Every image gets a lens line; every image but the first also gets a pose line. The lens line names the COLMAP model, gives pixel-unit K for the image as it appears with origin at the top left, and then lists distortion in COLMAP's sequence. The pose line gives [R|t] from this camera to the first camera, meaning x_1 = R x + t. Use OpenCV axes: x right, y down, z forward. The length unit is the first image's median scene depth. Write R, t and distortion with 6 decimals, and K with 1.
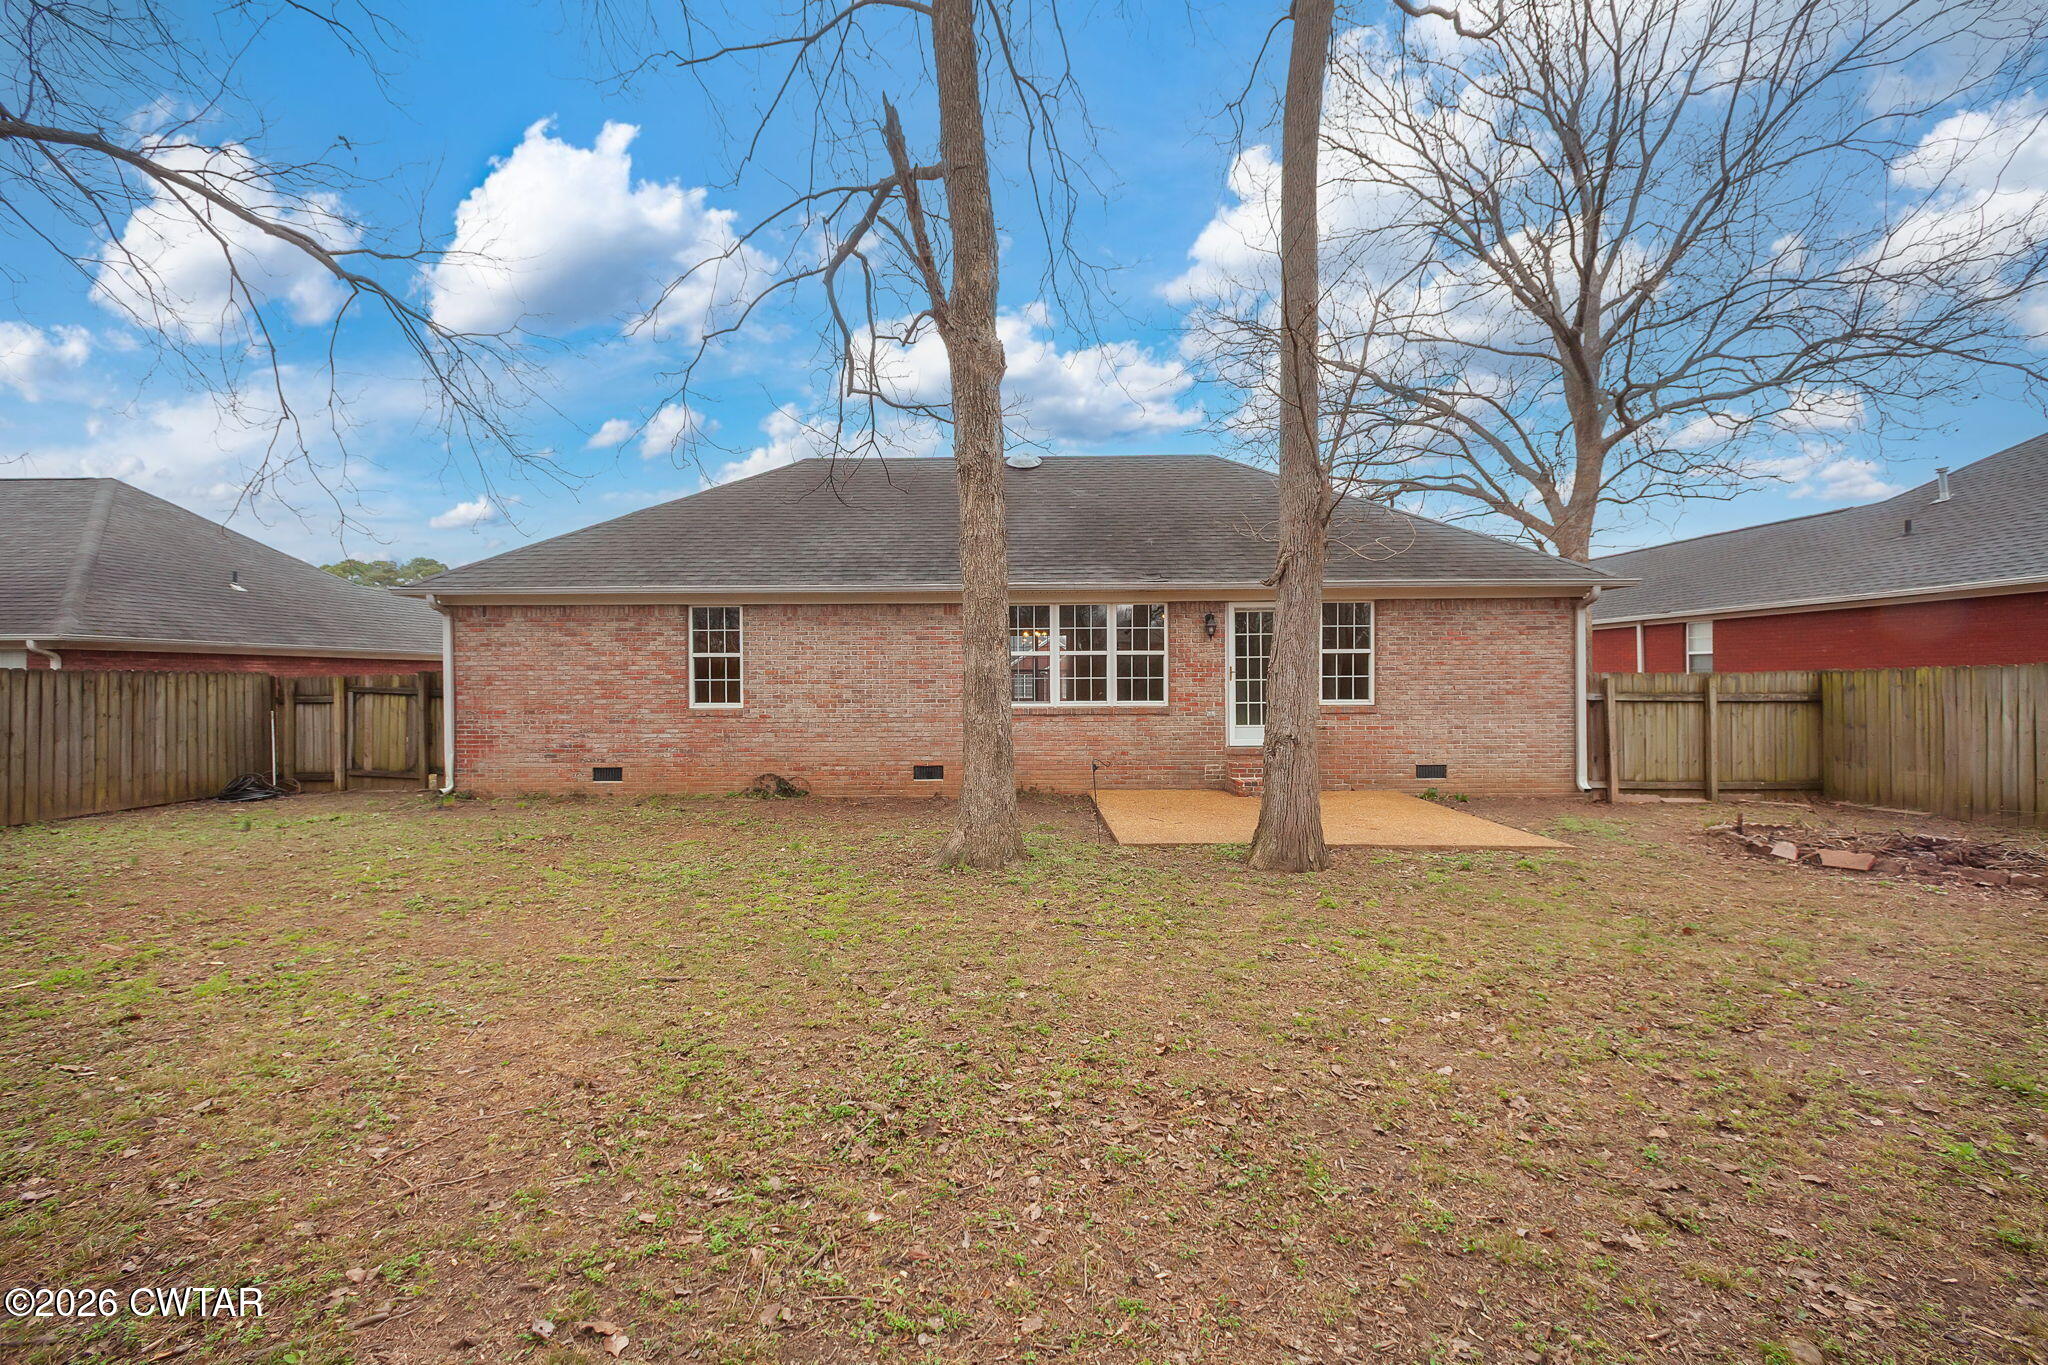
lens RADIAL K [[824.5, 0, 1030.2], [0, 824.5, 682.0], [0, 0, 1]] dist [0.006969, 0.000450]
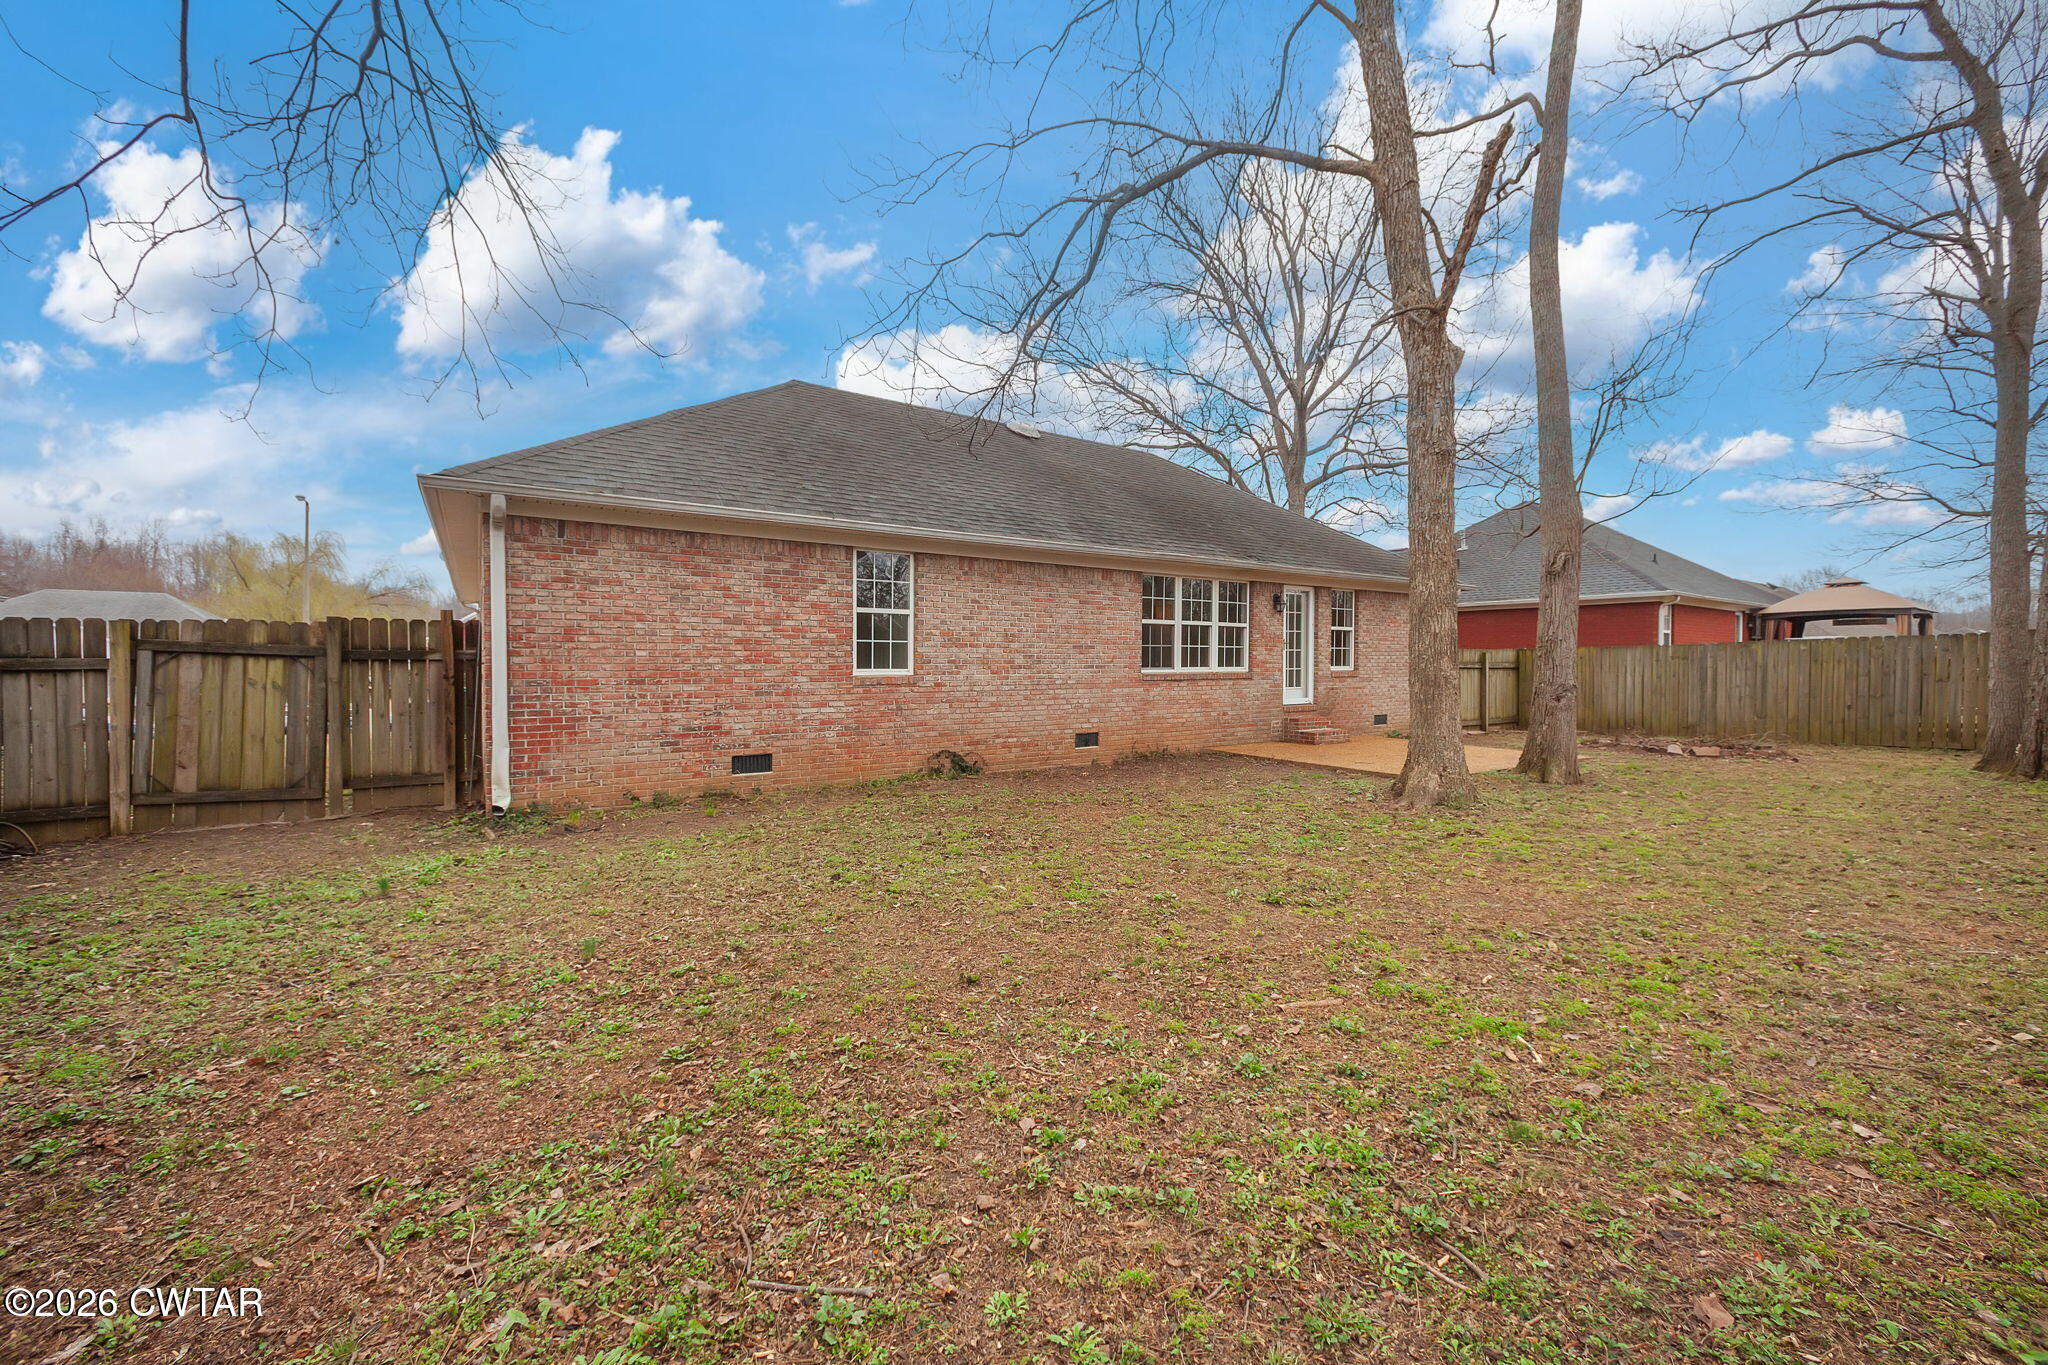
lens RADIAL K [[824.5, 0, 1044.5], [0, 824.5, 672.4], [0, 0, 1]] dist [0.006969, 0.000450]
pose [[0.802210, -0.002551, 0.597037, -0.747451], [-0.008734, 0.999834, 0.016008, 0.014383], [-0.596978, -0.018056, 0.802054, 0.244337]]
